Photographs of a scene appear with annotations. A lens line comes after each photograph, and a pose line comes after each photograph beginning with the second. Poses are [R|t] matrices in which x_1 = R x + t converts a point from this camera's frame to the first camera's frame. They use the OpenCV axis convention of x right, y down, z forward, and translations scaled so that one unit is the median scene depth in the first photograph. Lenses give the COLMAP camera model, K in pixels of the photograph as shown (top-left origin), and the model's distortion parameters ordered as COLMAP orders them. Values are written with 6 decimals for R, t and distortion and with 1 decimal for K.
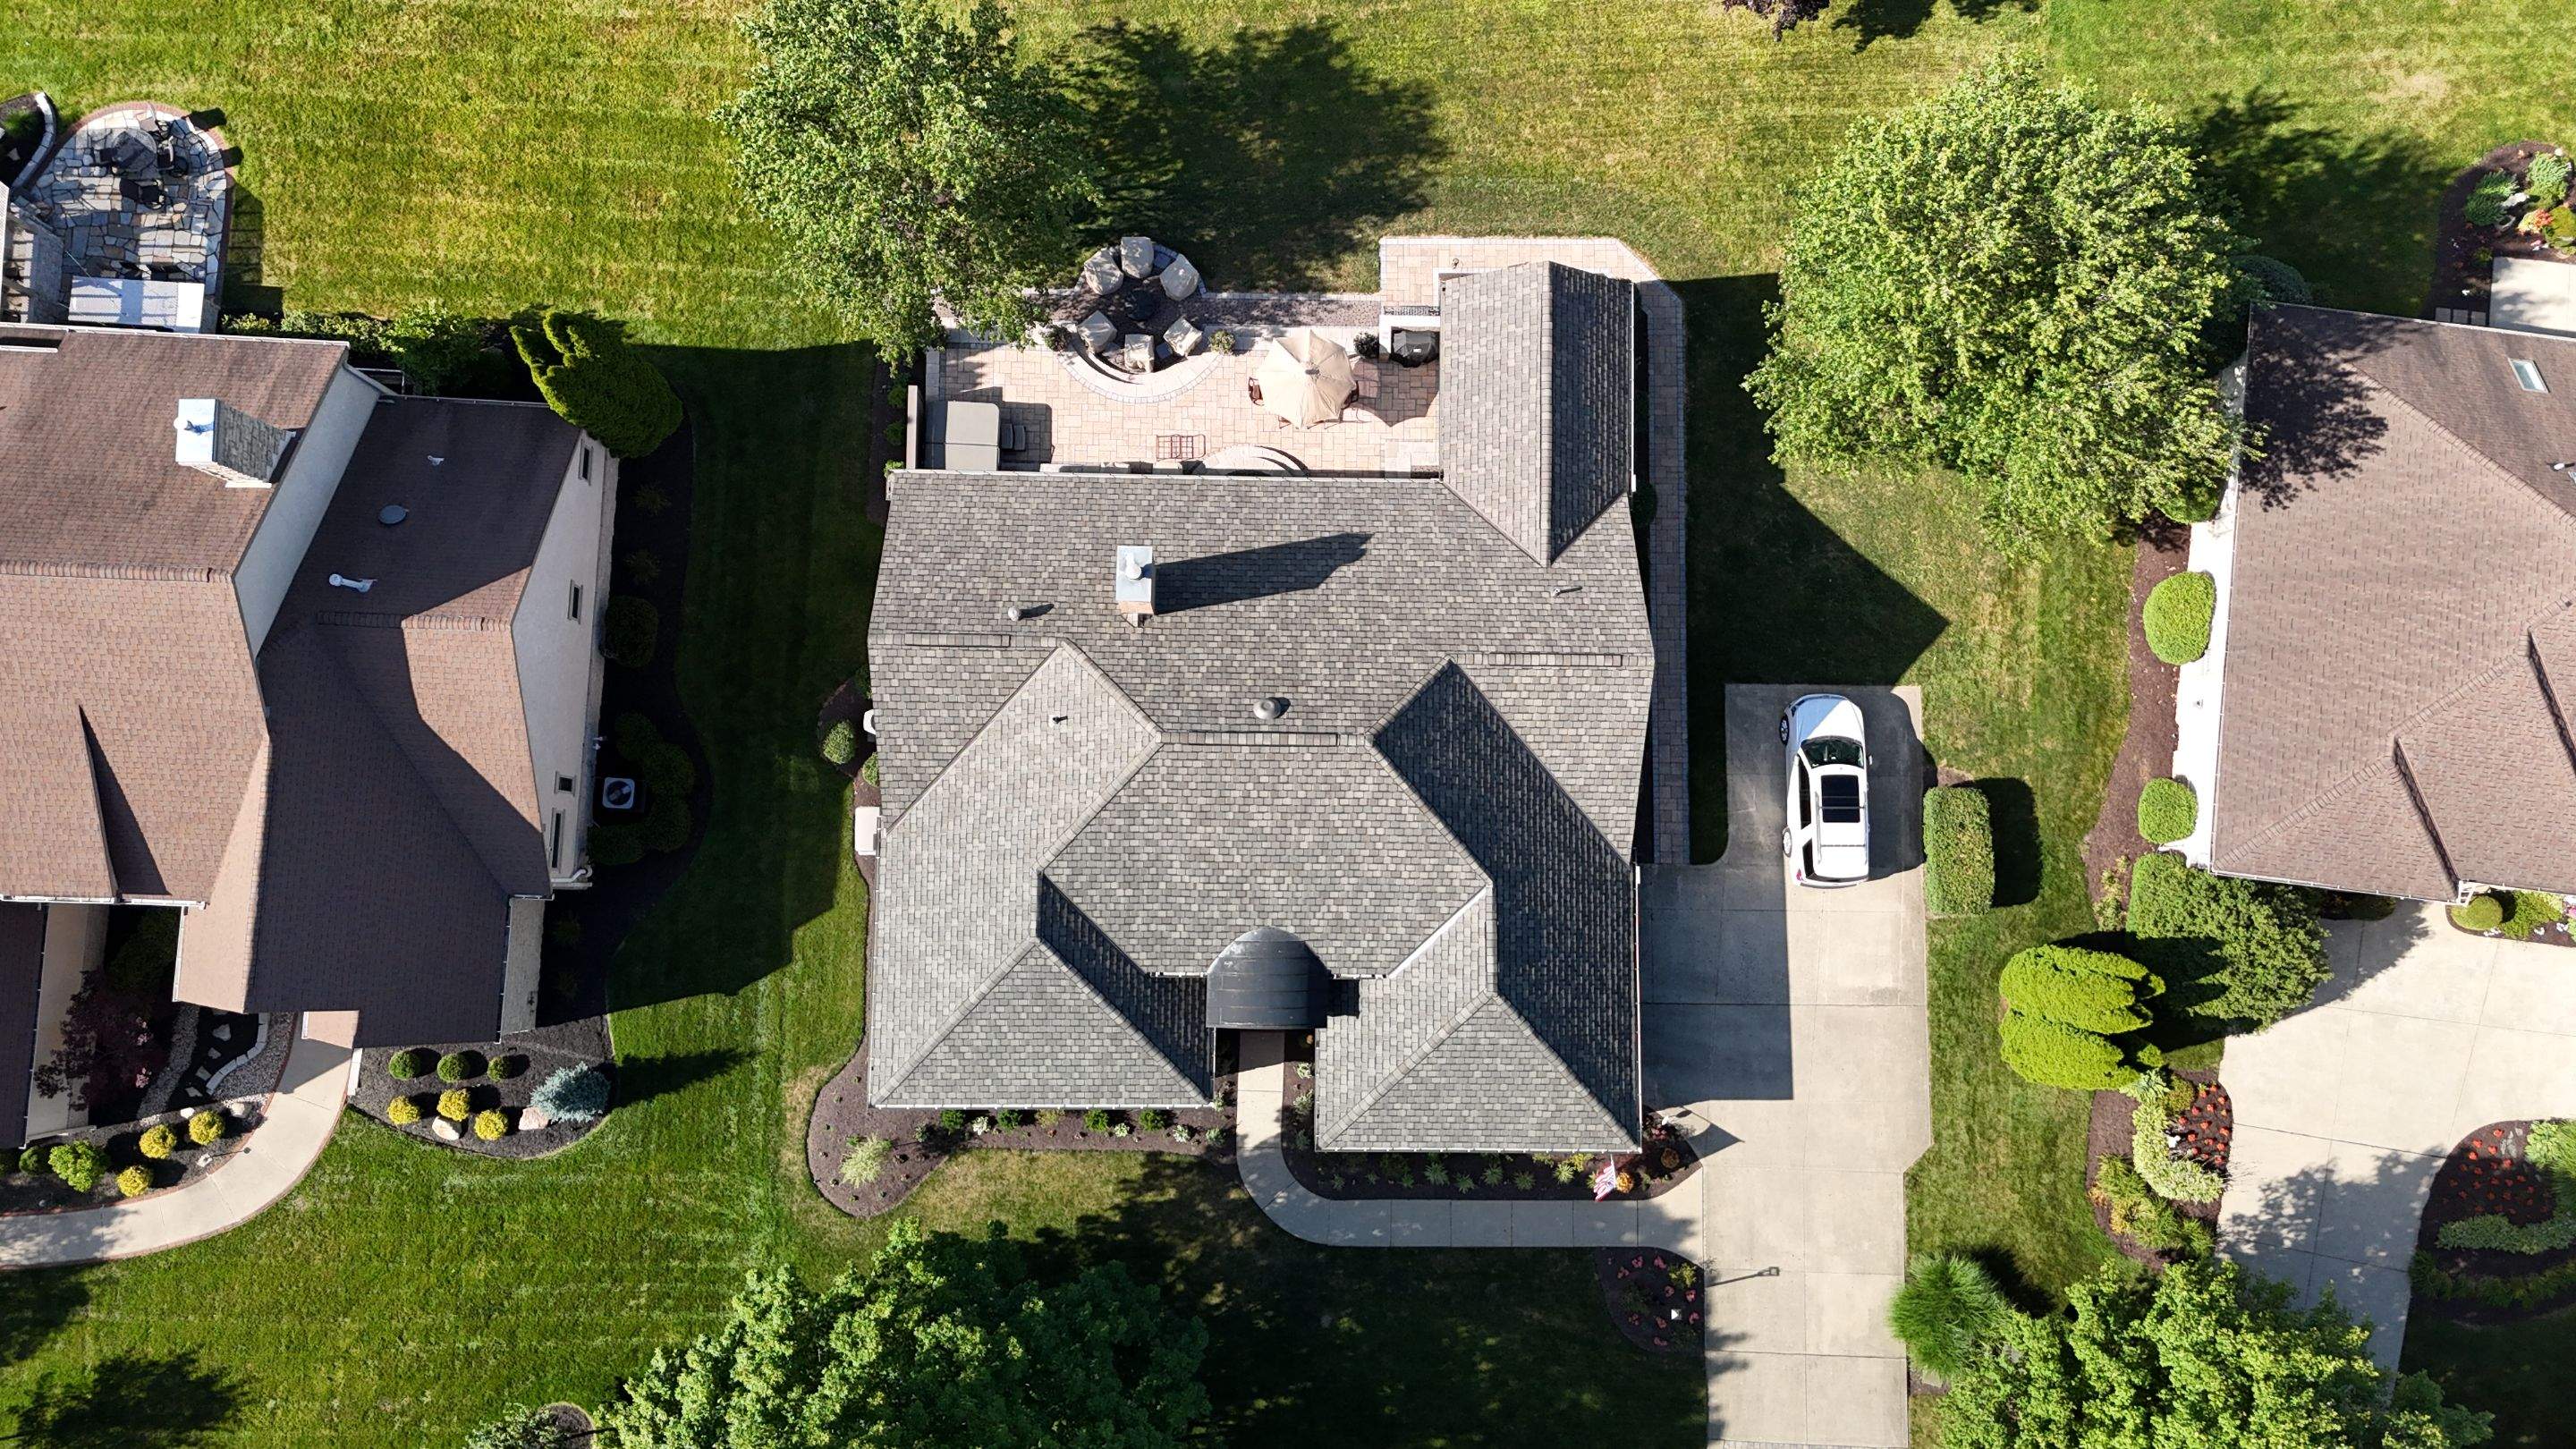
lens RADIAL K [[1892.6, 0, 1287.9], [0, 1892.6, 735.2], [0, 0, 1]] dist [0.096431, -0.104314]
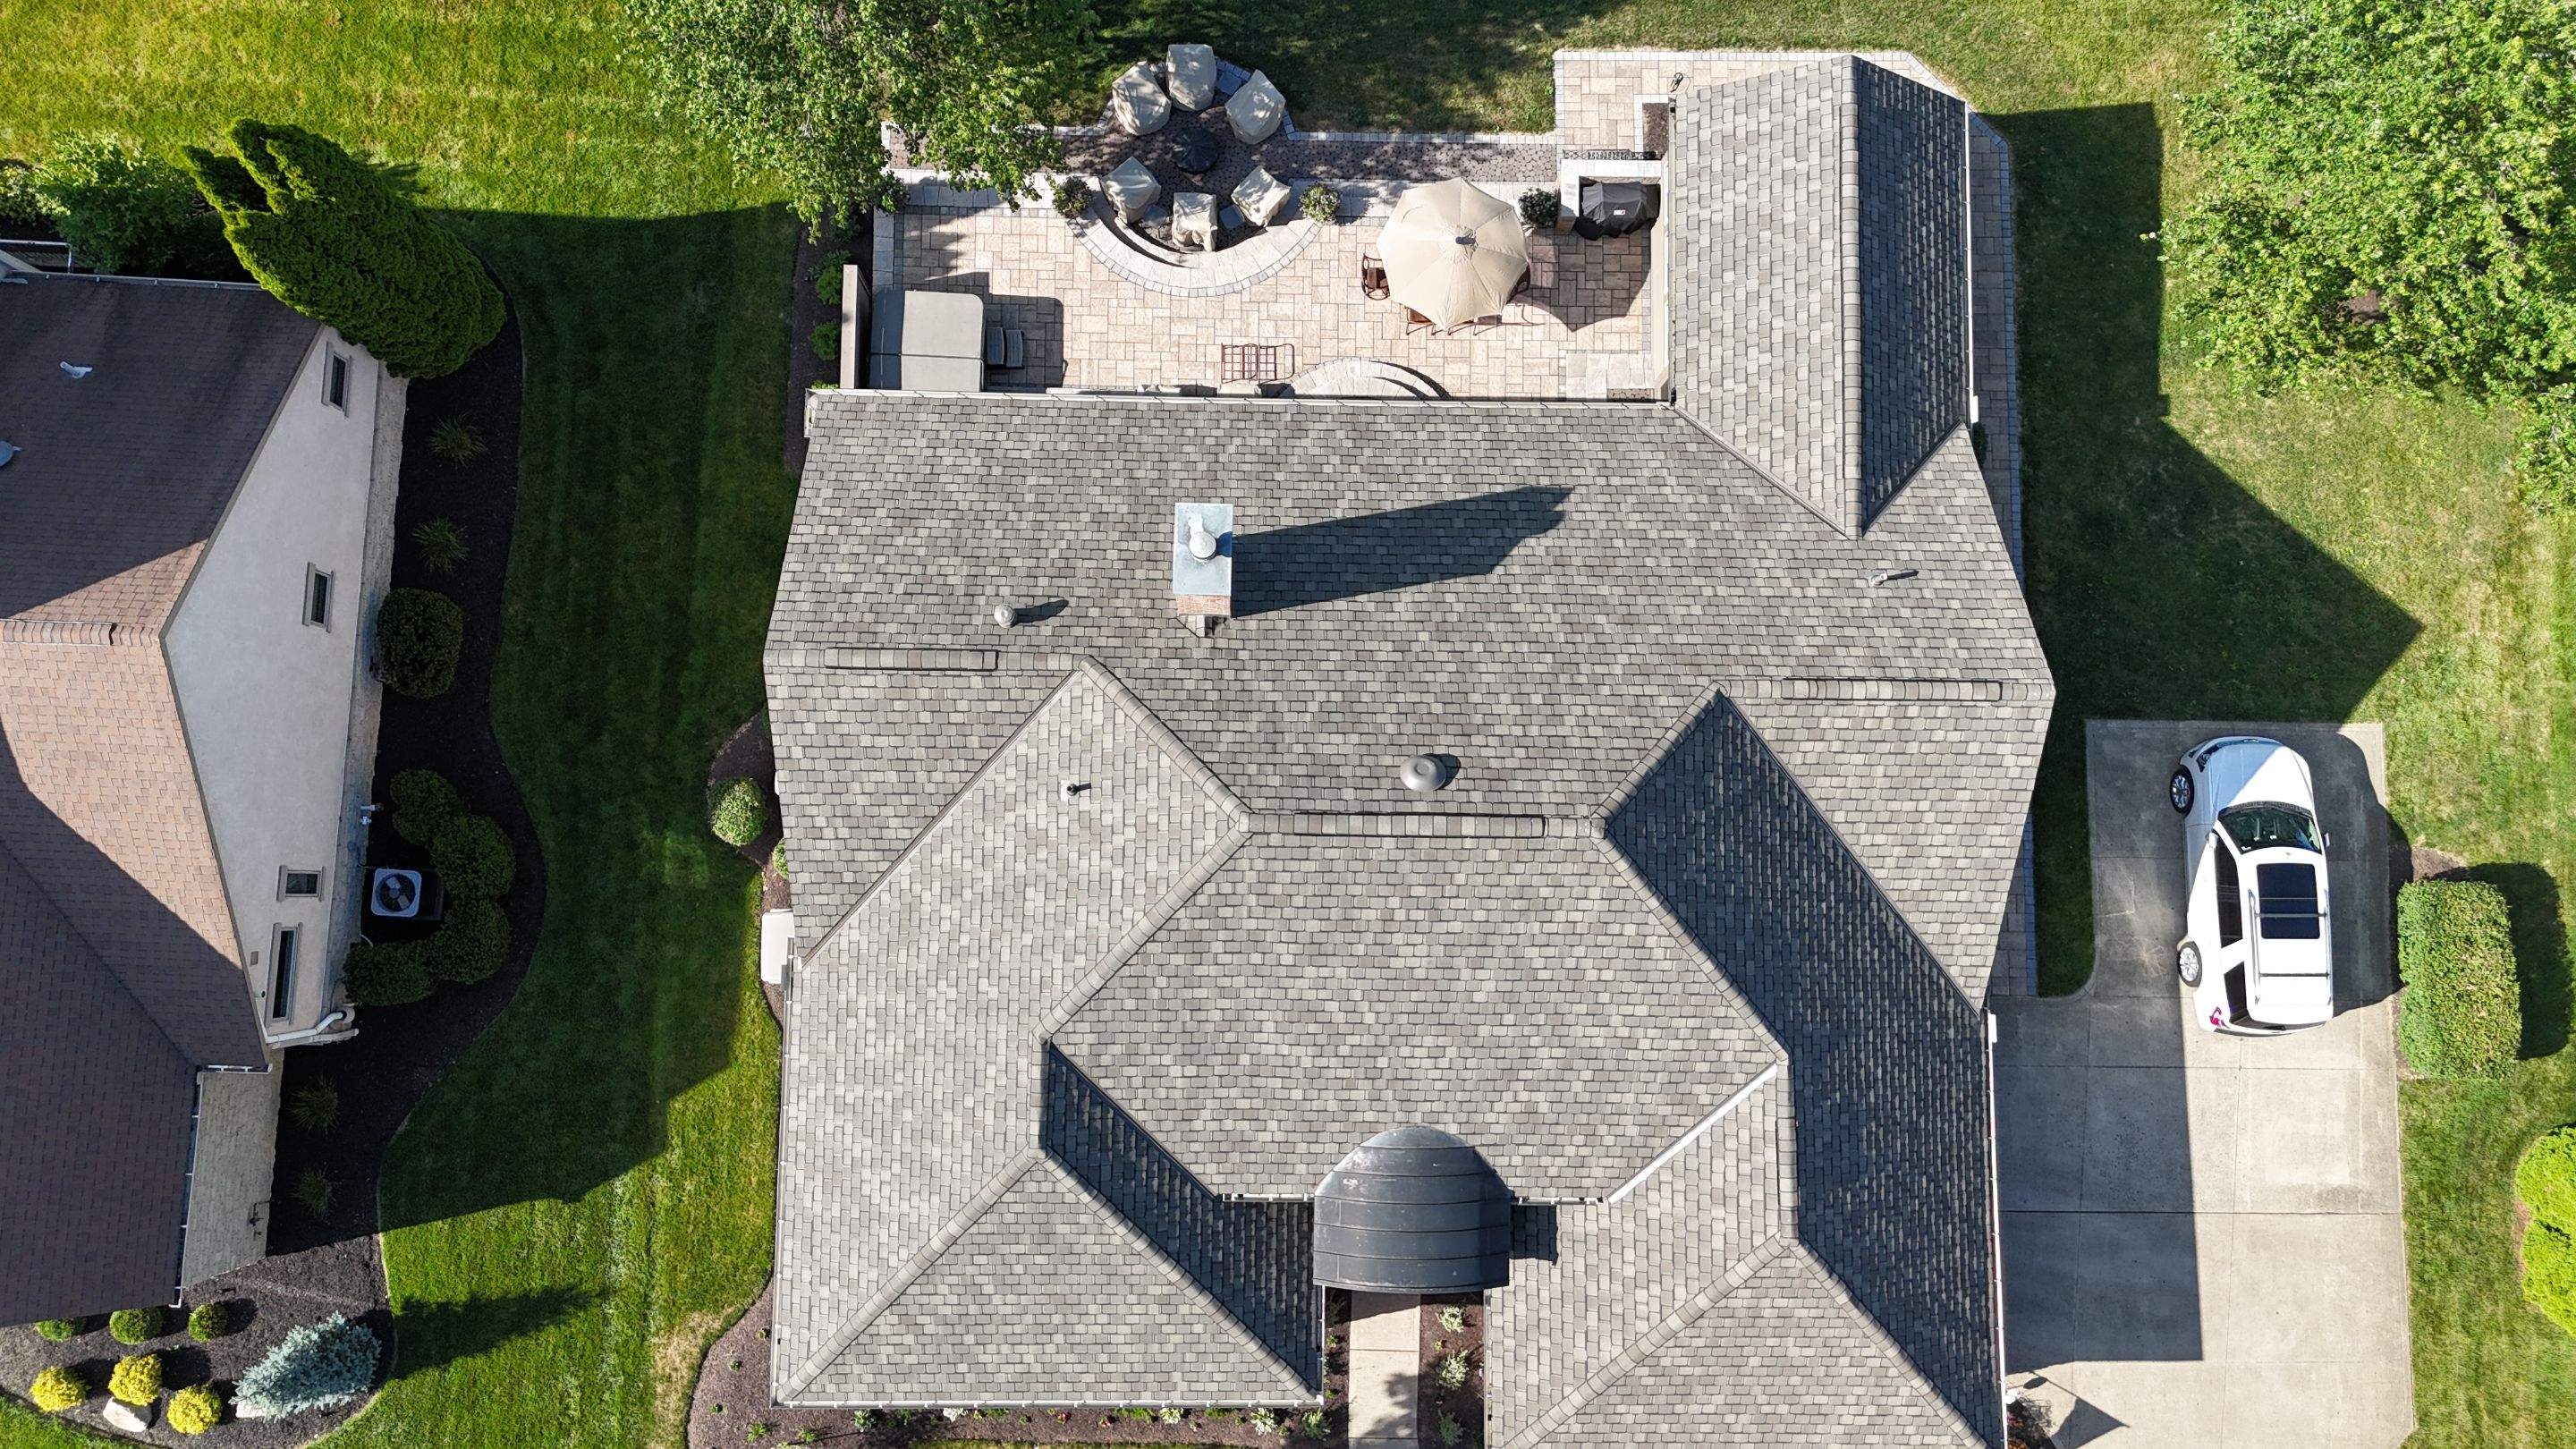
lens RADIAL K [[1892.6, 0, 1288.8], [0, 1892.6, 722.9], [0, 0, 1]] dist [0.096431, -0.104314]
pose [[0.999997, -0.000741, -0.002233, -0.046938], [0.000731, 0.999990, -0.004501, -0.024555], [0.002236, 0.004499, 0.999987, 0.356839]]
